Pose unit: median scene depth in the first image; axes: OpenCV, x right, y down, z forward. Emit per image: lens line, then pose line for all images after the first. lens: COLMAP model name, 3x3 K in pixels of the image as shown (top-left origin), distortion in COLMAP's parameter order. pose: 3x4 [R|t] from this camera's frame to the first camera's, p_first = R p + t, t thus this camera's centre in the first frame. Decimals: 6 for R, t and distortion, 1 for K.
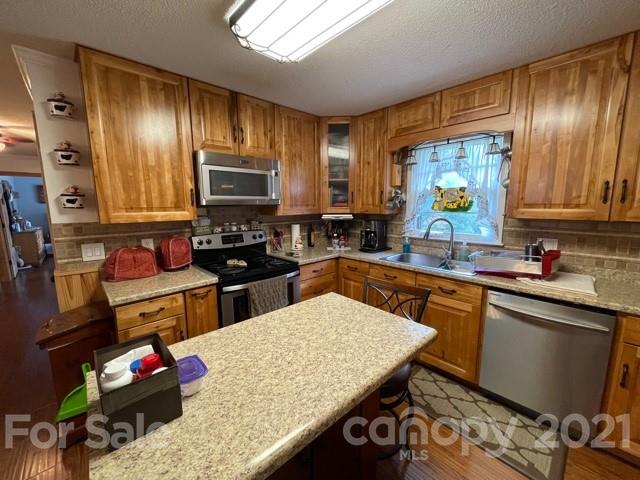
lens RADIAL K [[259.1, 0, 320.8], [0, 259.1, 237.6], [0, 0, 1]] dist [0.003250, 0.000365]
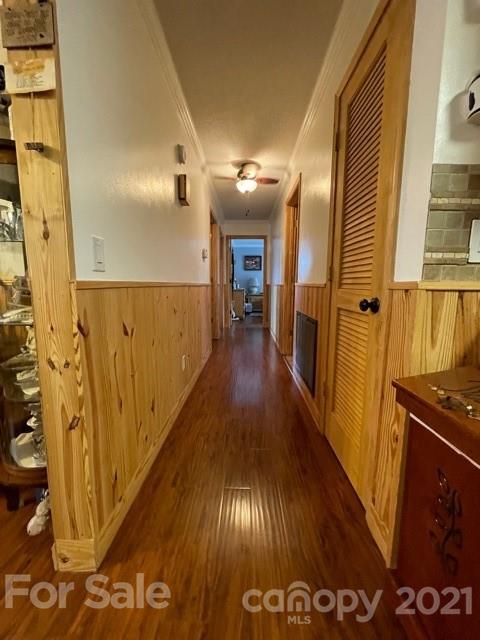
lens RADIAL K [[259.1, 0, 241.1], [0, 259.1, 316.9], [0, 0, 1]] dist [0.003250, 0.000365]
pose [[0.716473, 0.095907, -0.690991, -0.899007], [-0.103304, 0.994171, 0.030873, 0.208716], [0.689923, 0.049262, 0.722204, 0.459351]]
